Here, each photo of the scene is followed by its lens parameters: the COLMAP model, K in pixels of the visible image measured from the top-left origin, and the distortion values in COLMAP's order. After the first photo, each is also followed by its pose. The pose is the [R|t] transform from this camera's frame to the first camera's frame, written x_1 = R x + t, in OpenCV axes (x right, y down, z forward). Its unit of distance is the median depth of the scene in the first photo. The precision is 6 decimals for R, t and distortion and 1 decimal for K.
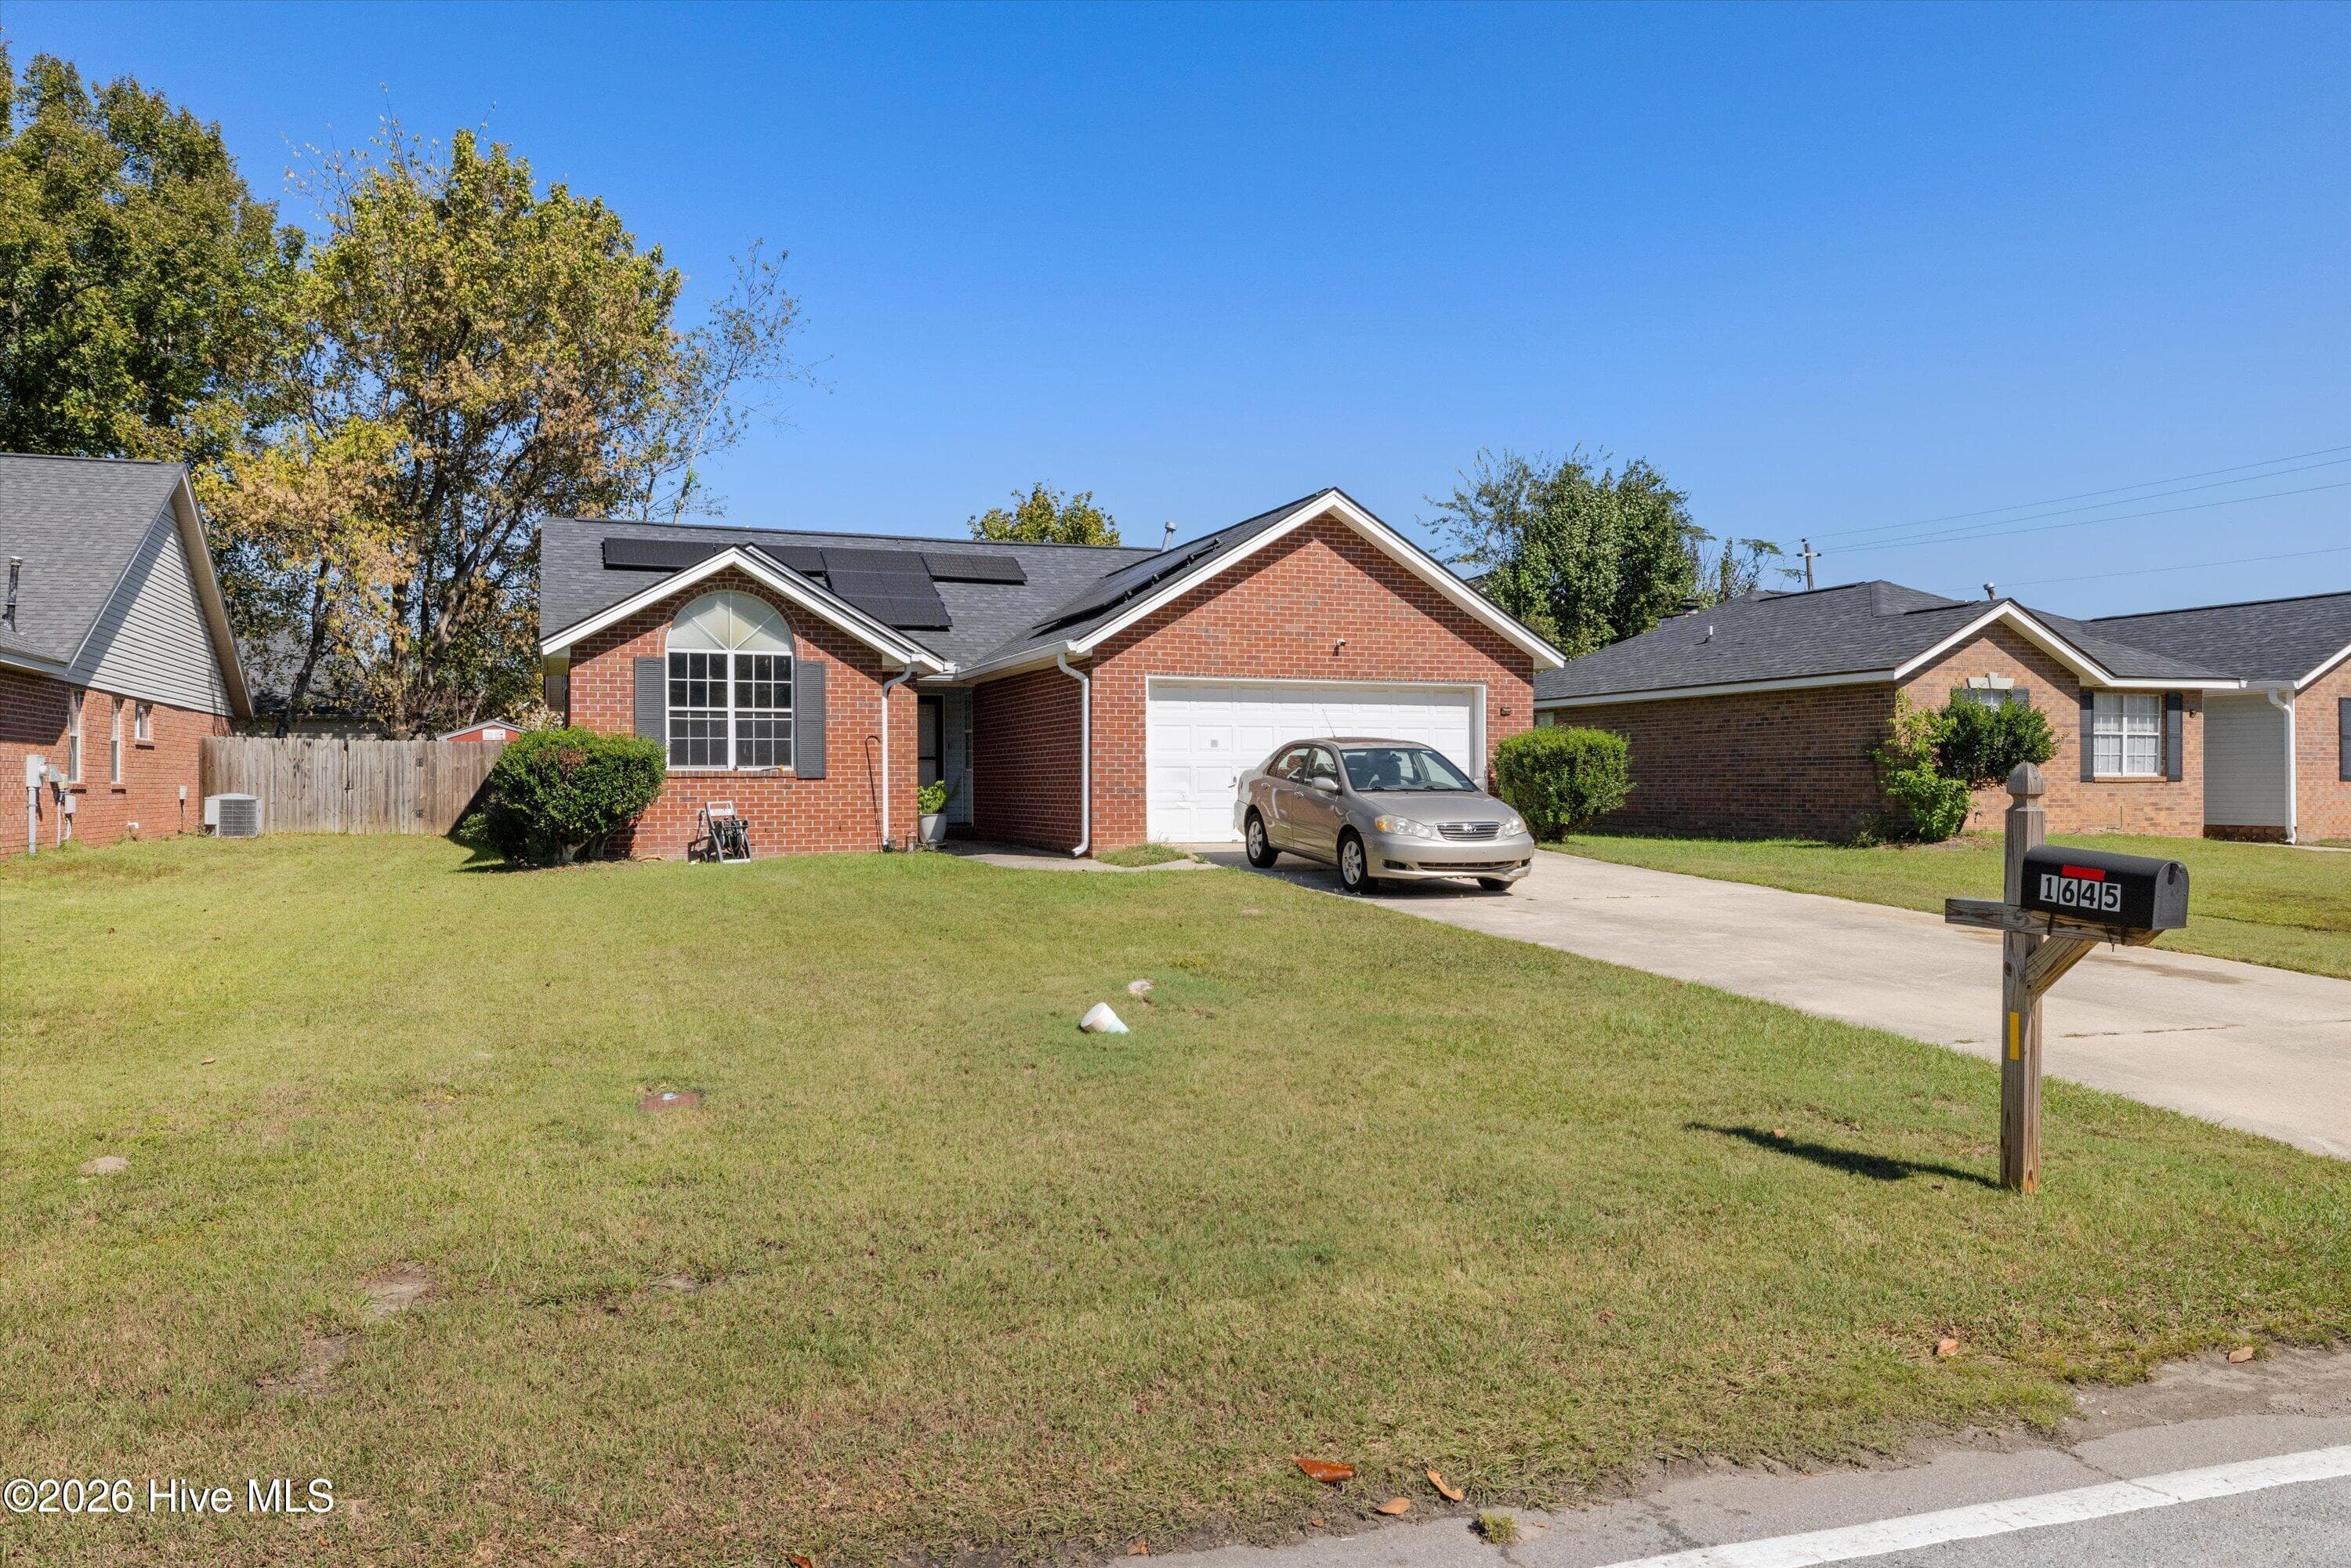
lens RADIAL K [[1596.0, 0, 1185.2], [0, 1596.0, 772.1], [0, 0, 1]] dist [0.019886, -0.032613]
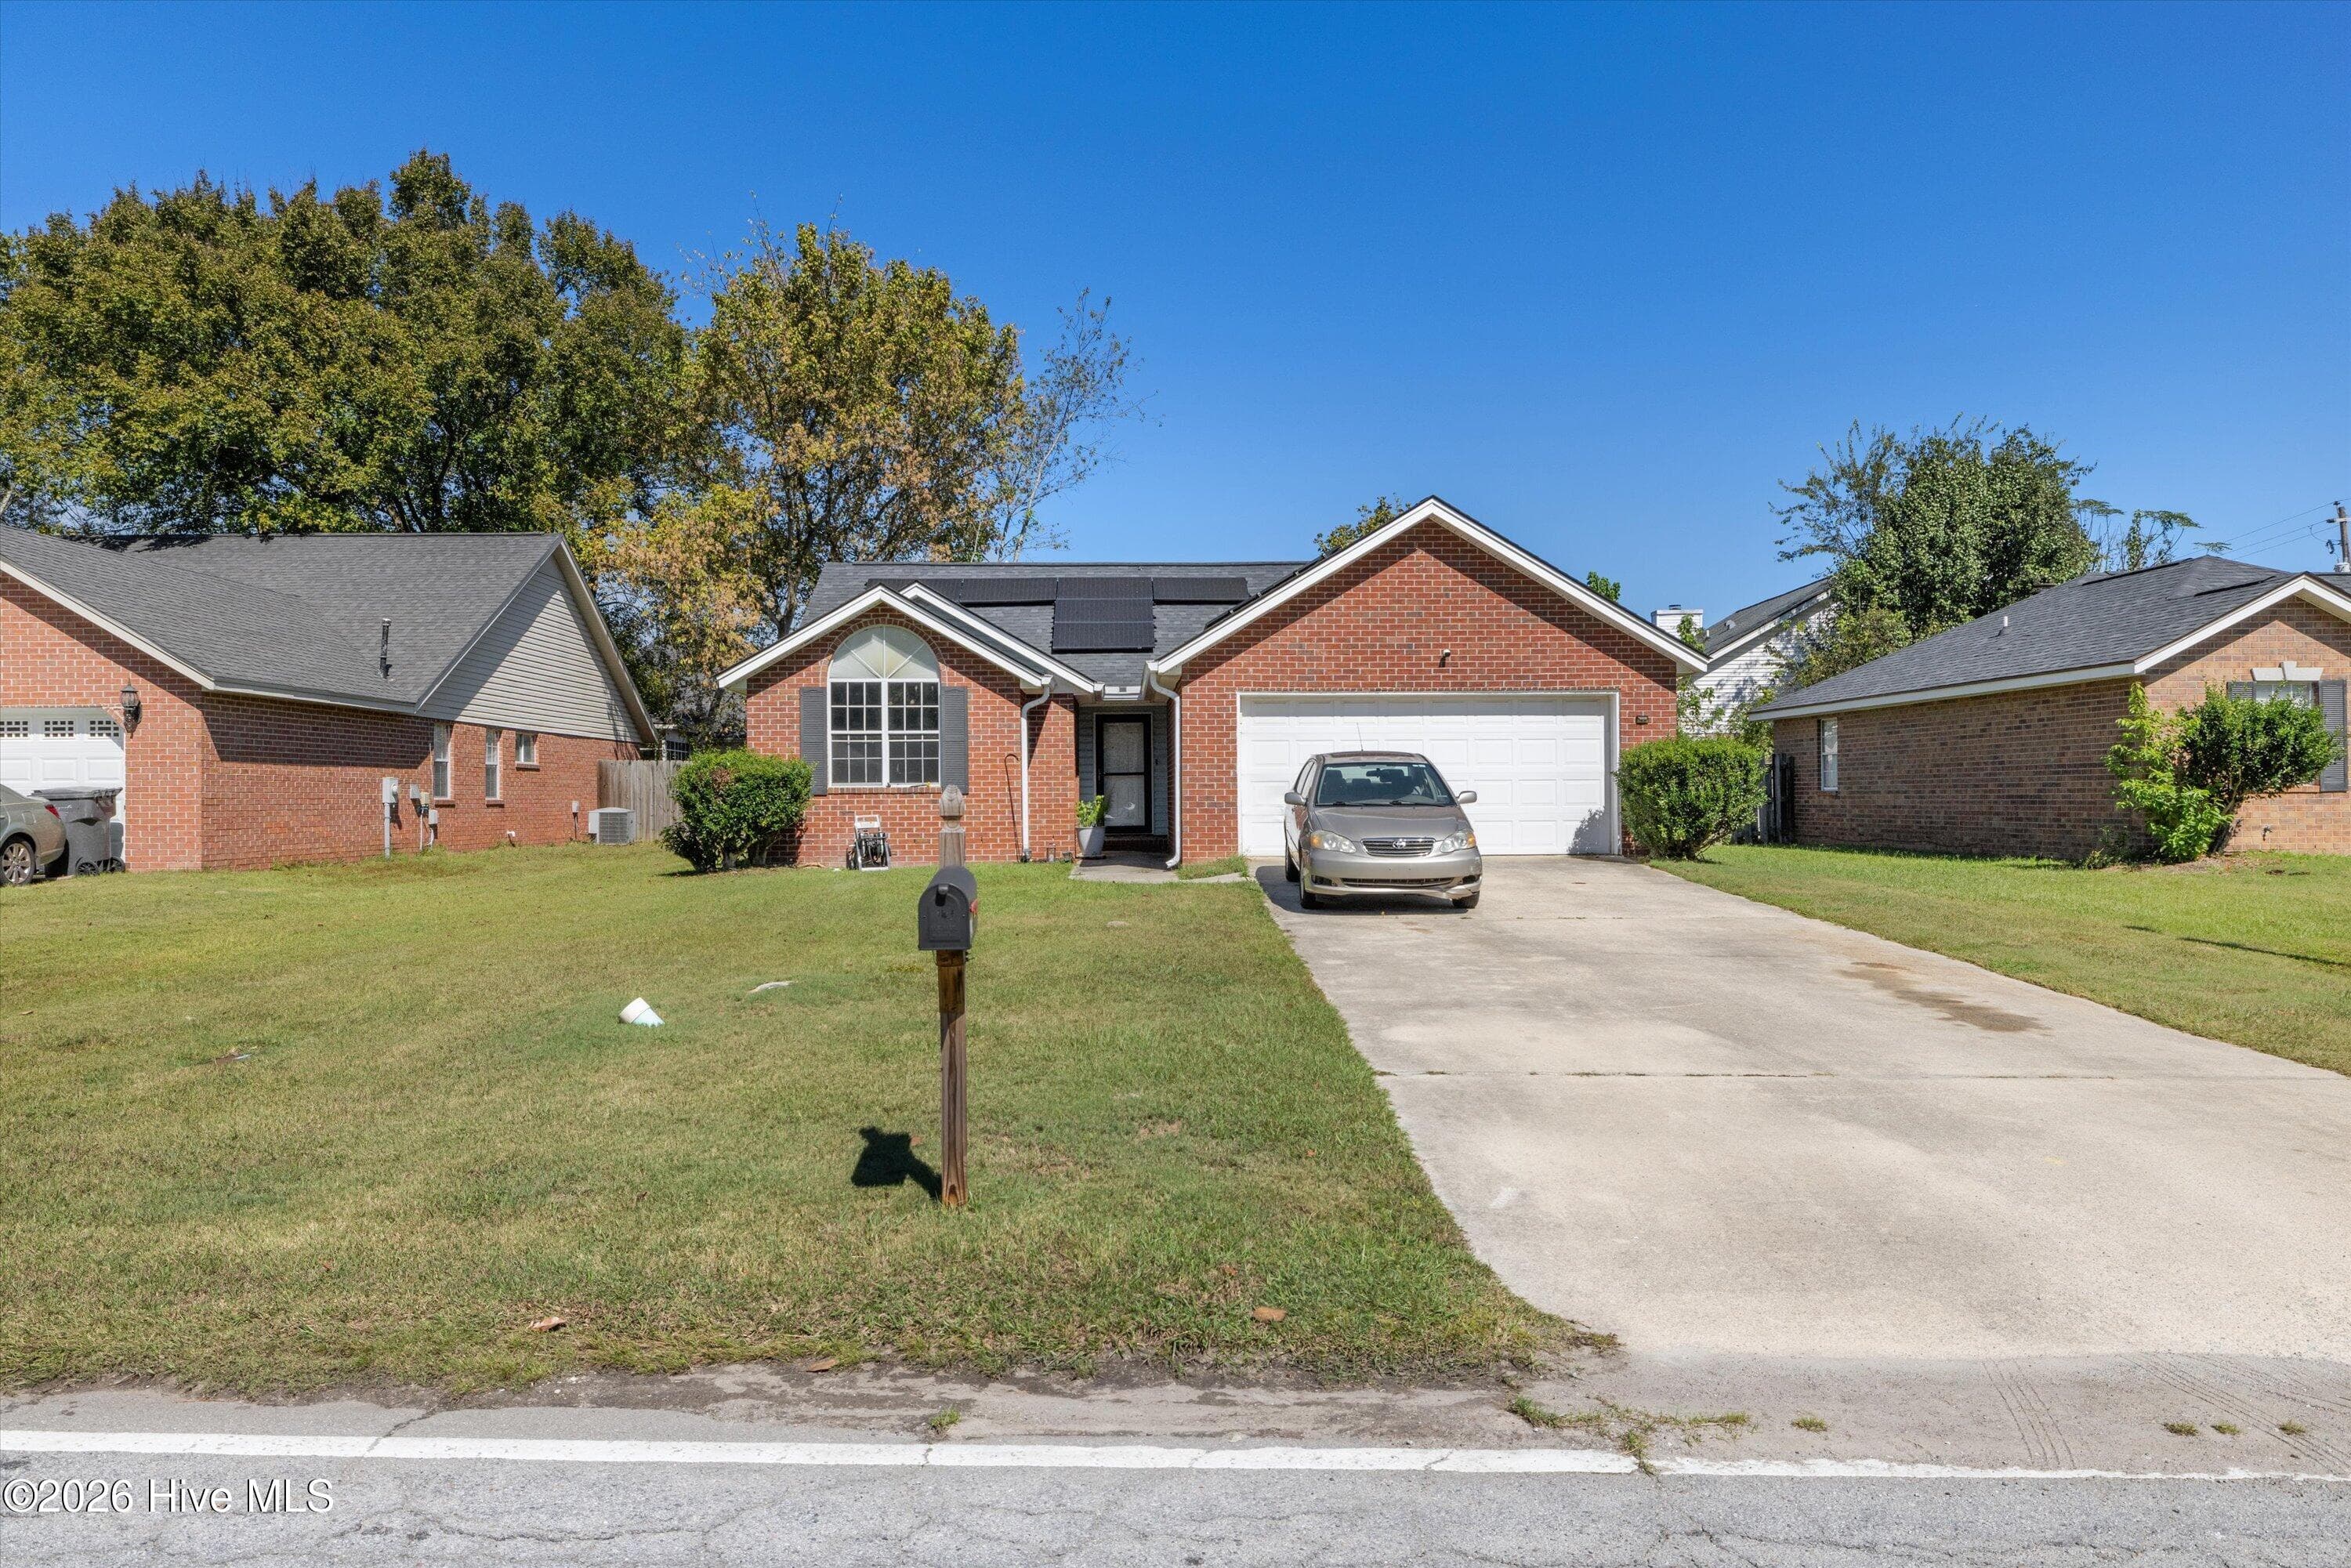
lens RADIAL K [[1596.0, 0, 1185.2], [0, 1596.0, 772.1], [0, 0, 1]] dist [0.019886, -0.032613]
pose [[0.944753, -0.008202, -0.327682, 0.267626], [0.006035, 0.999953, -0.007628, -0.001709], [0.327729, 0.005229, 0.944757, 0.022073]]
